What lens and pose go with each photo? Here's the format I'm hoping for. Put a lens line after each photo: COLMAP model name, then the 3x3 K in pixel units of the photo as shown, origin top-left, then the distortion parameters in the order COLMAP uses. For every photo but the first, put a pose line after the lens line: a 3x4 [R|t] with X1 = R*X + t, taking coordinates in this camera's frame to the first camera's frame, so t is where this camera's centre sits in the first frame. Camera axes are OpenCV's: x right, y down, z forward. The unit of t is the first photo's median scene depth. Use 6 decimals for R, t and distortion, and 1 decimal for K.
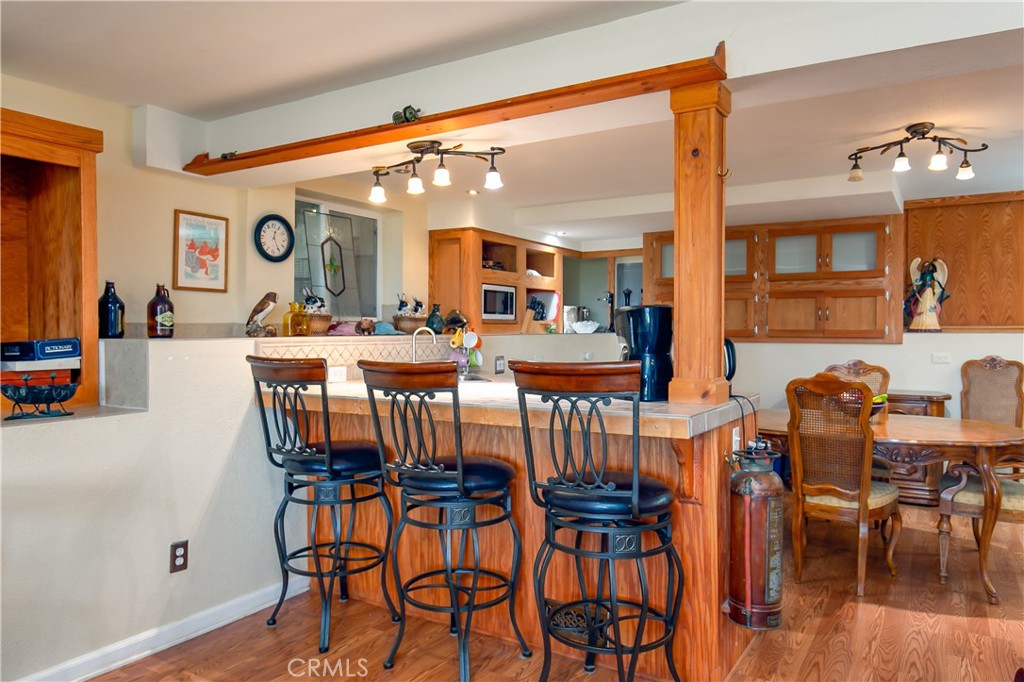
lens RADIAL K [[720.5, 0, 510.1], [0, 720.5, 337.1], [0, 0, 1]] dist [0.001479, 0.001183]
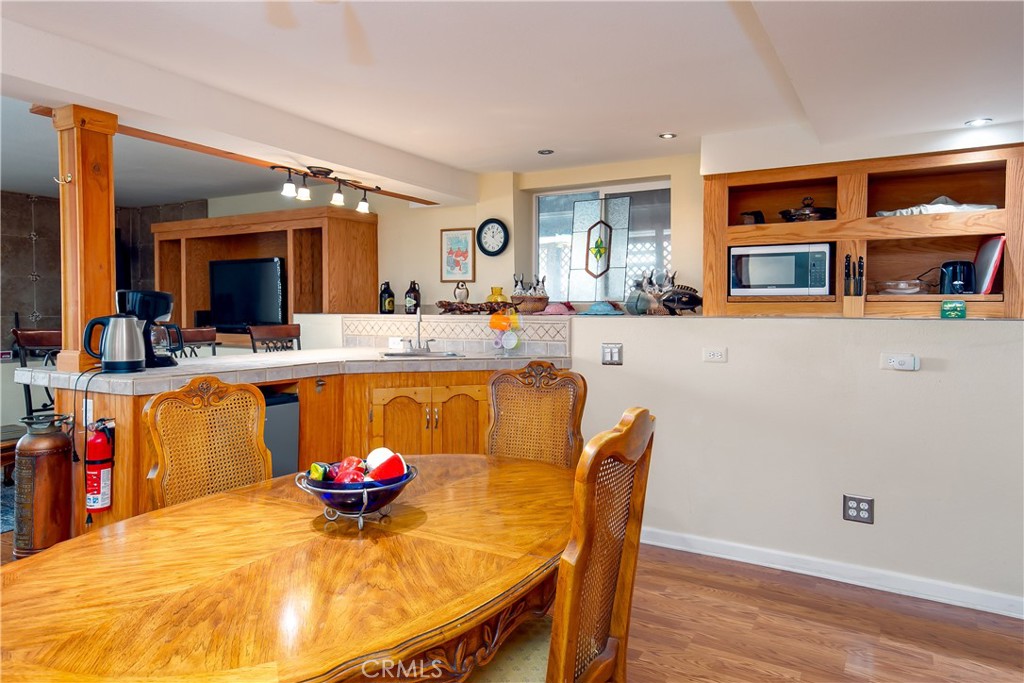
lens RADIAL K [[665.9, 0, 514.1], [0, 665.9, 317.8], [0, 0, 1]] dist [0.059658, 0.003367]
pose [[0.011035, 0.020126, -0.999737, 0.647618], [-0.010338, 0.999746, 0.020012, -0.014233], [0.999886, 0.010114, 0.011241, 0.780250]]
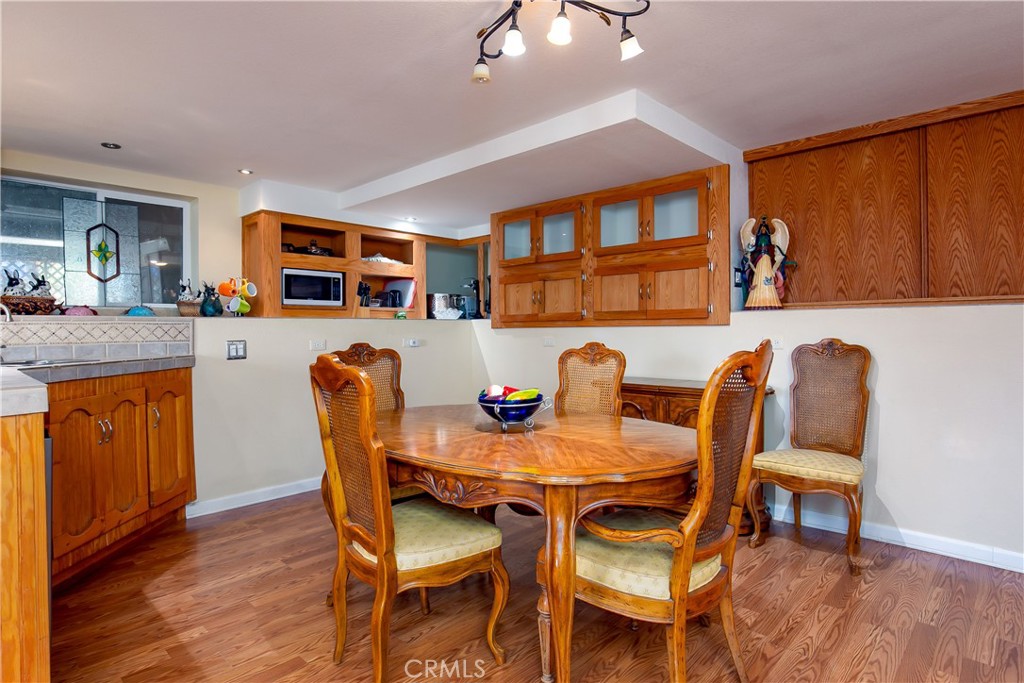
lens RADIAL K [[554.6, 0, 515.4], [0, 554.6, 338.2], [0, 0, 1]] dist [-0.018319, -0.001298]
pose [[0.977582, -0.004579, -0.210503, 0.432369], [0.005833, 0.999969, 0.005336, 0.019282], [0.210472, -0.006444, 0.977579, 0.334580]]
